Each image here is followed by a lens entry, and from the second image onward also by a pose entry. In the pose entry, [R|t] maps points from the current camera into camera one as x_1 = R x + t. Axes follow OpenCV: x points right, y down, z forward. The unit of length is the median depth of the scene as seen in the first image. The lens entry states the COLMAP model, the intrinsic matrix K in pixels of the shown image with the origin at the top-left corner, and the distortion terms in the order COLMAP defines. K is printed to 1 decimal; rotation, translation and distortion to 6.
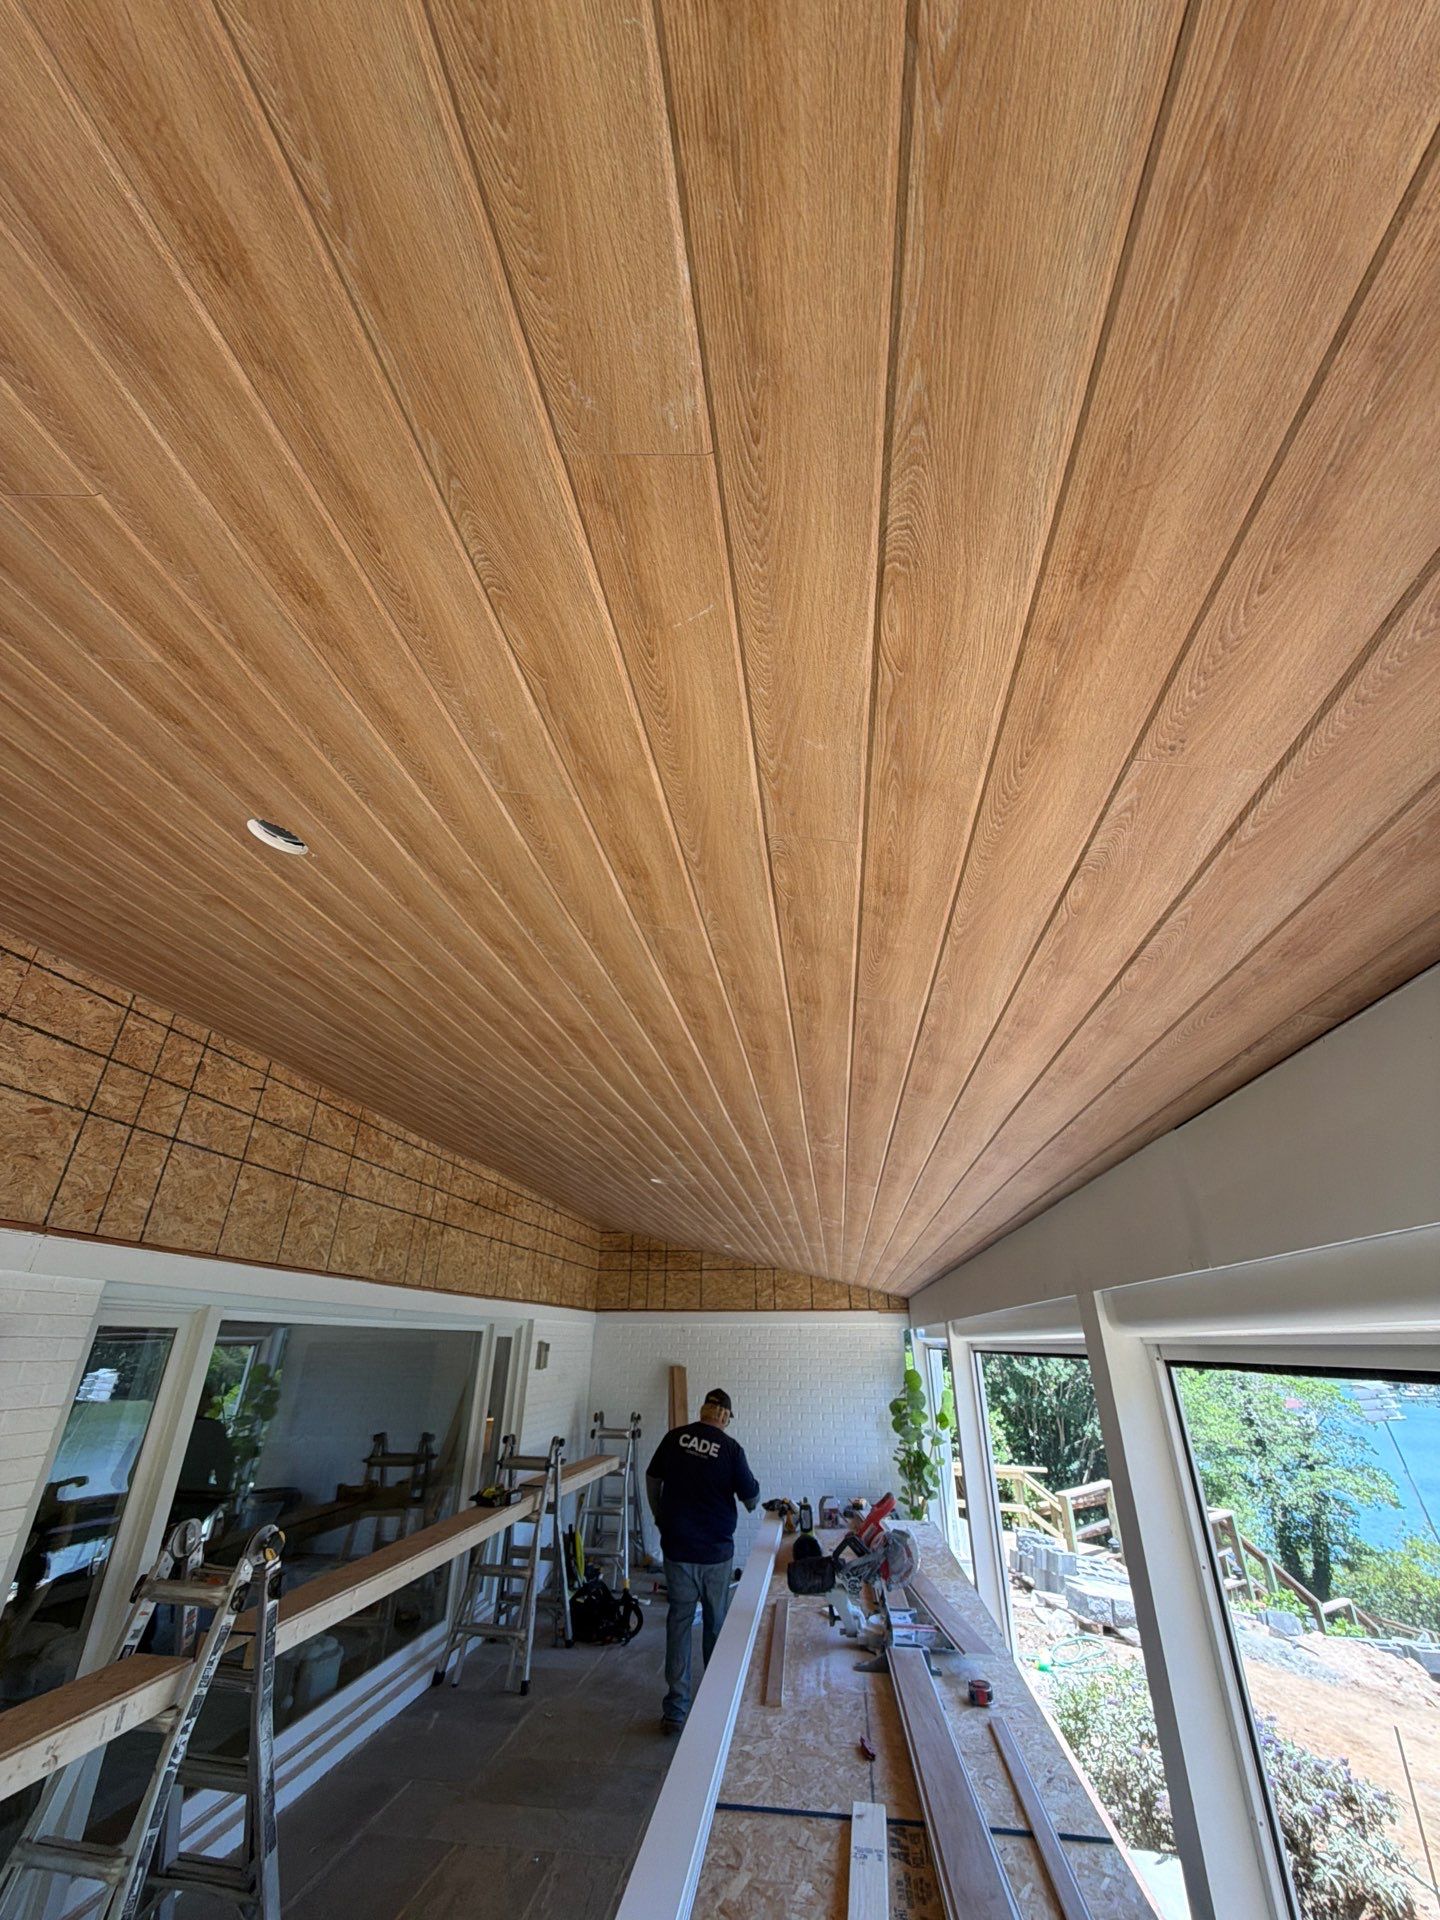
lens RADIAL K [[763.1, 0, 722.8], [0, 763.1, 959.7], [0, 0, 1]] dist [0.000276, 0.000052]
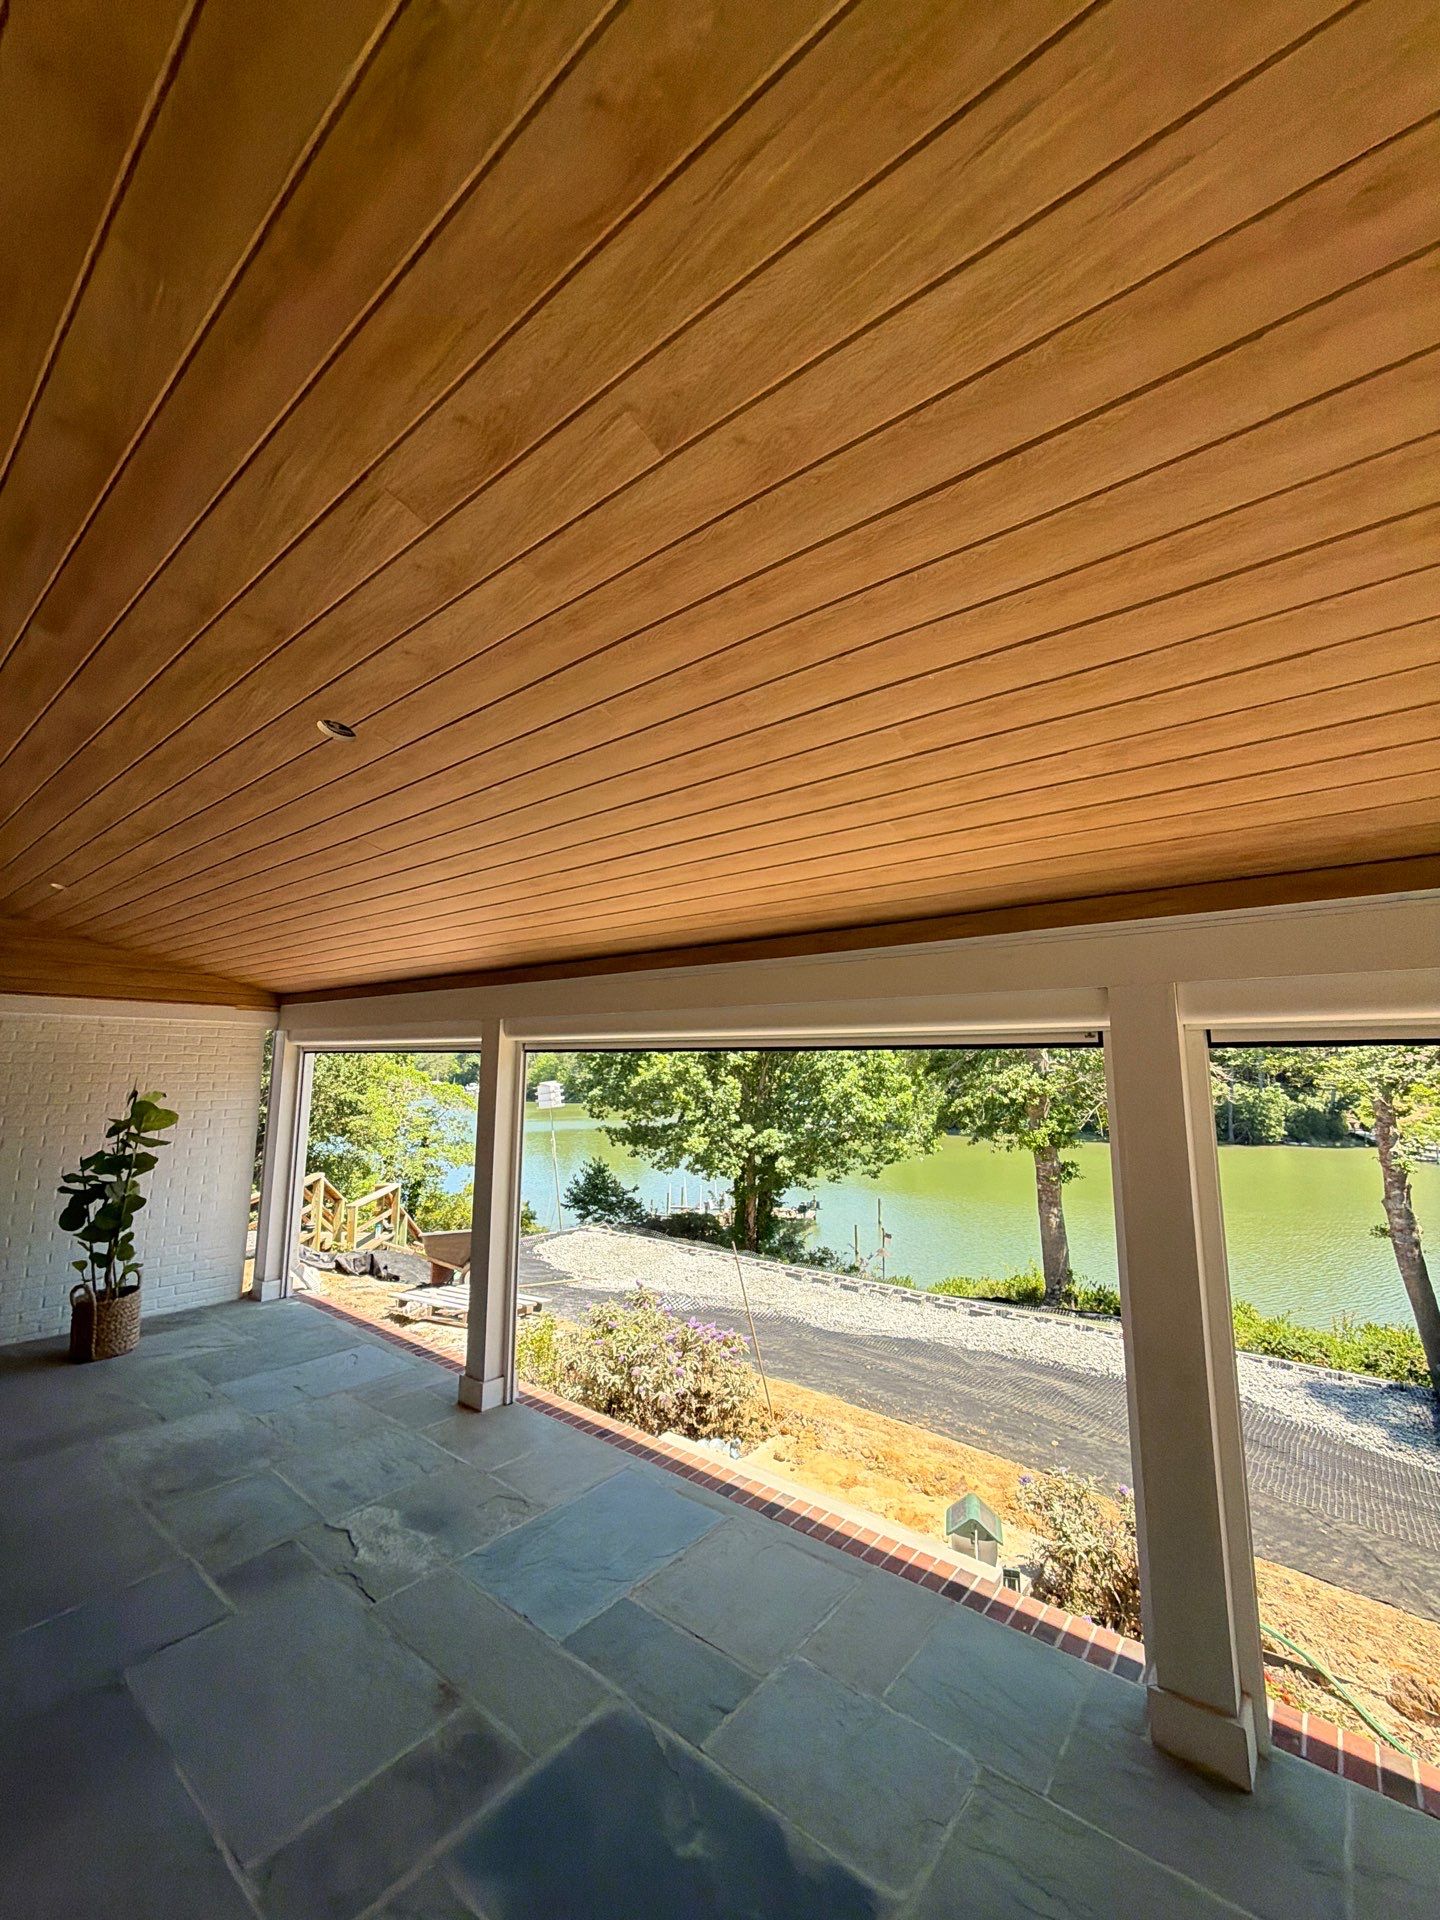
lens RADIAL K [[755.5, 0, 722.8], [0, 755.5, 949.5], [0, 0, 1]] dist [-0.008321, 0.000116]
pose [[0.515436, 0.127893, 0.847330, -0.703288], [-0.388641, 0.916149, 0.098133, 0.548223], [-0.763730, -0.379888, 0.521921, 0.984990]]
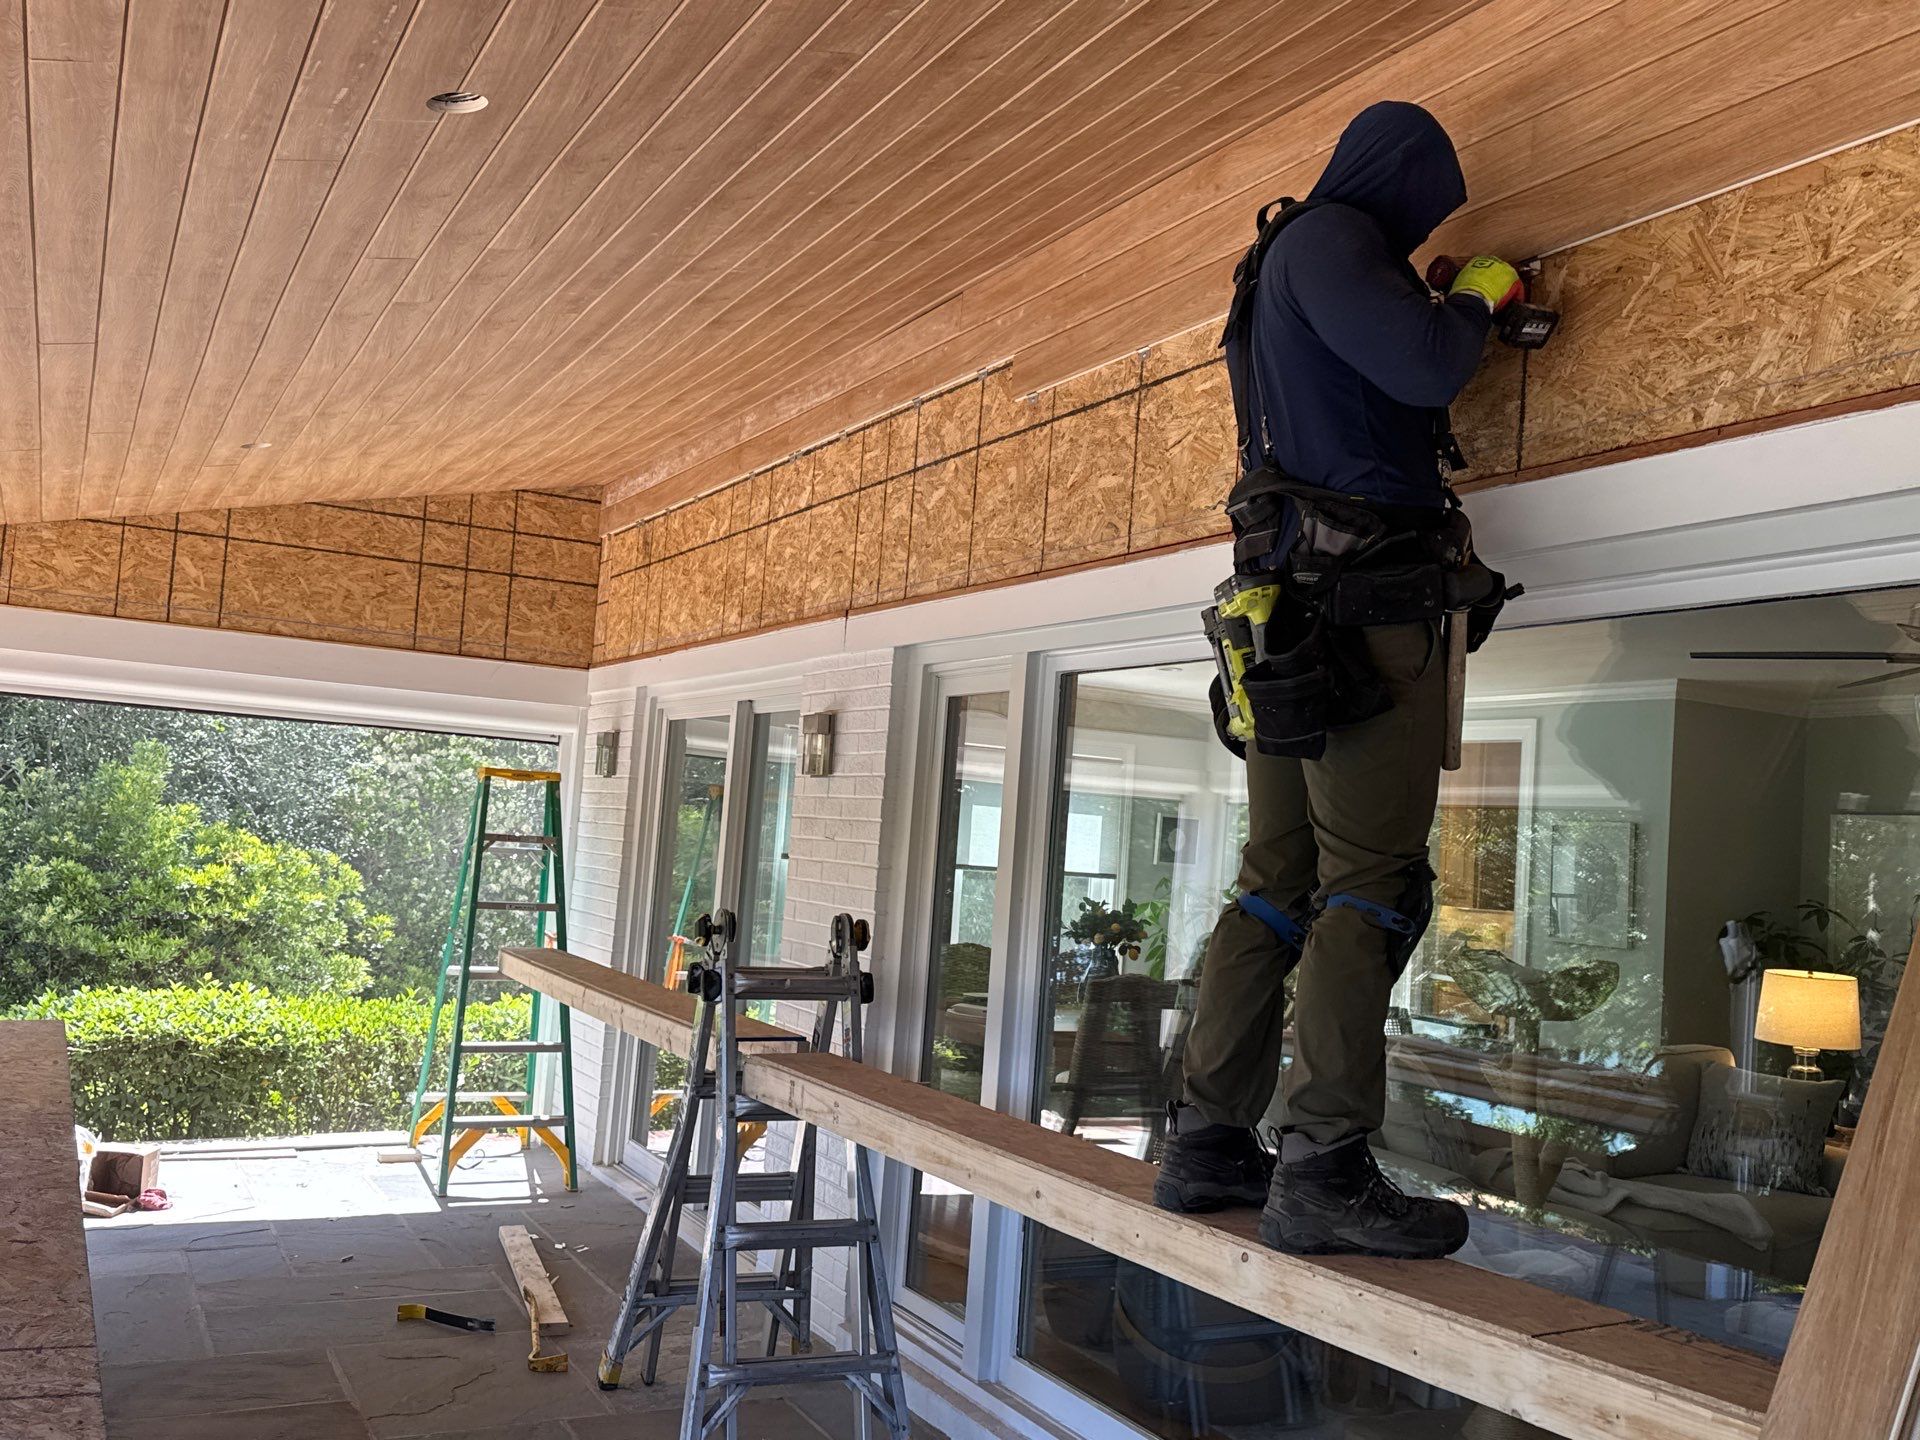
lens RADIAL K [[1678.8, 0, 950.3], [0, 1678.8, 721.8], [0, 0, 1]] dist [0.187166, -0.391936]
pose [[-0.814523, -0.103771, -0.570775, 0.245567], [0.192802, 0.879527, -0.435040, 1.676448], [0.547157, -0.464397, -0.696387, 2.923068]]
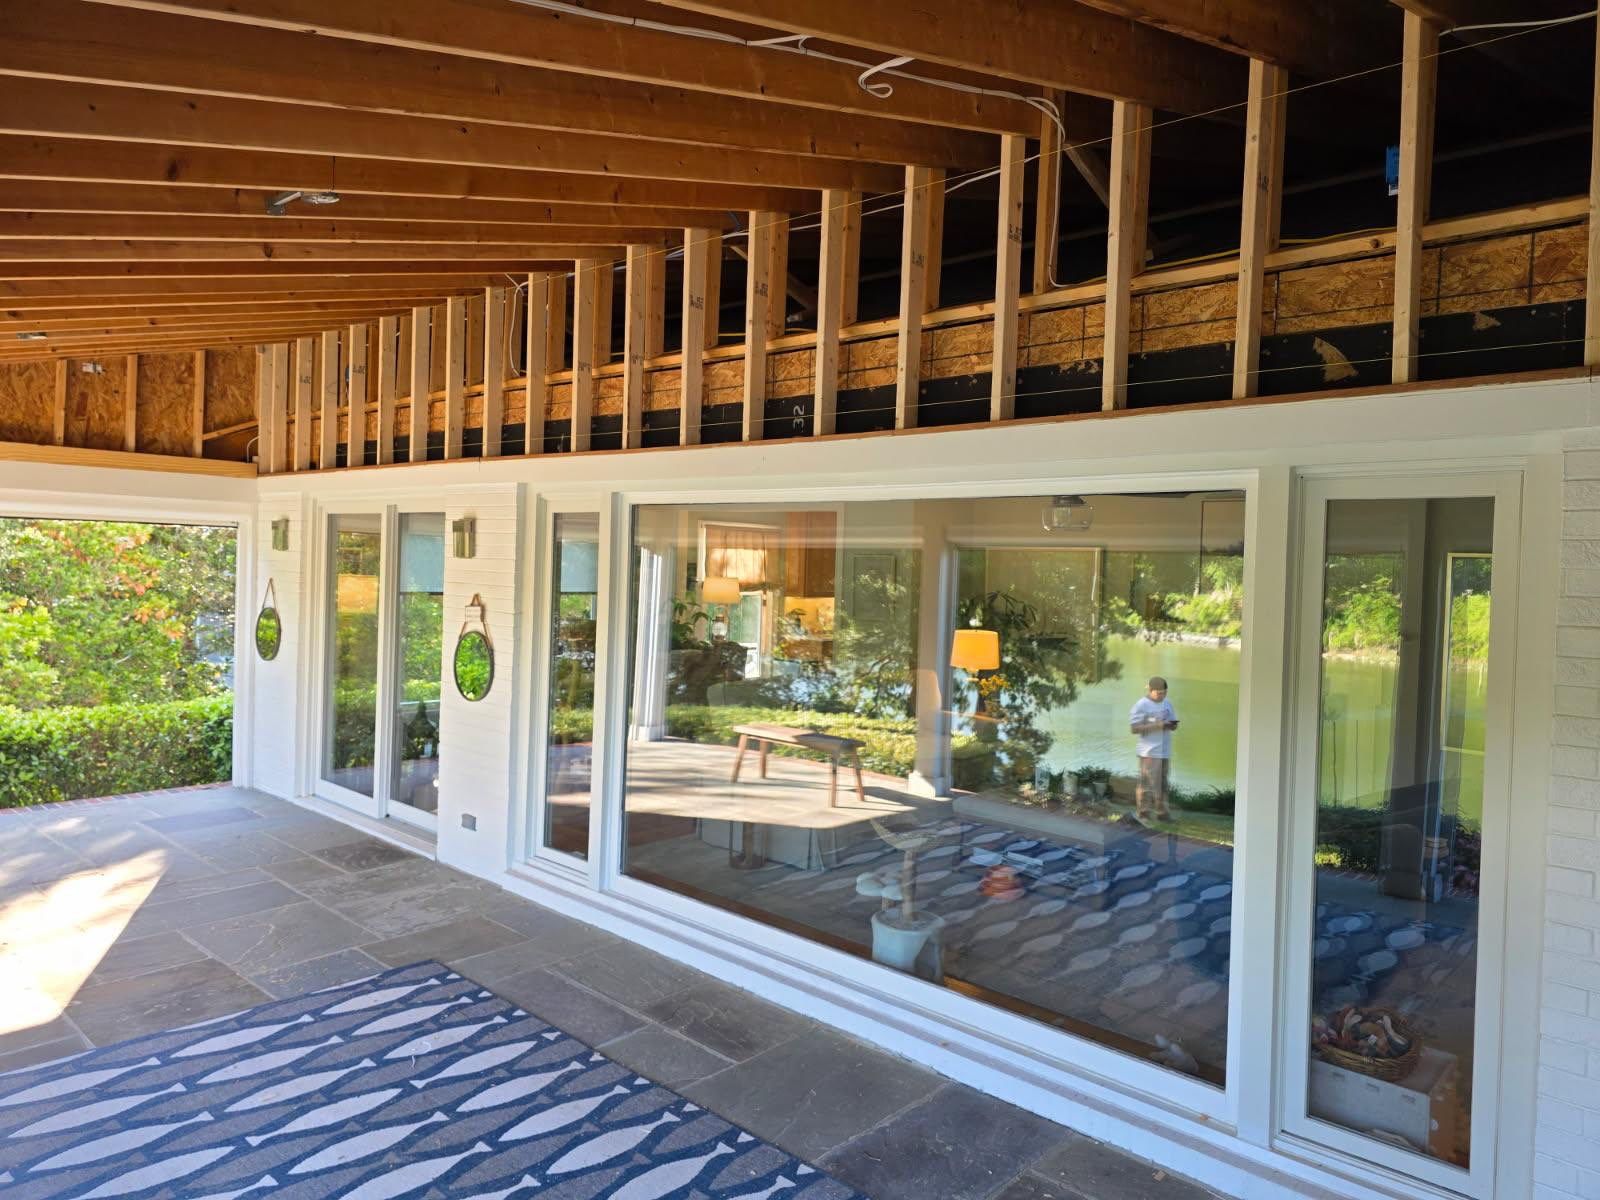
lens RADIAL K [[1084.5, 0, 801.8], [0, 1084.5, 580.4], [0, 0, 1]] dist [0.077970, -0.071612]
pose [[-0.585528, -0.009903, -0.810592, 0.665727], [0.335027, 0.907580, -0.253093, 1.627215], [0.738183, -0.419763, -0.528096, 3.044943]]
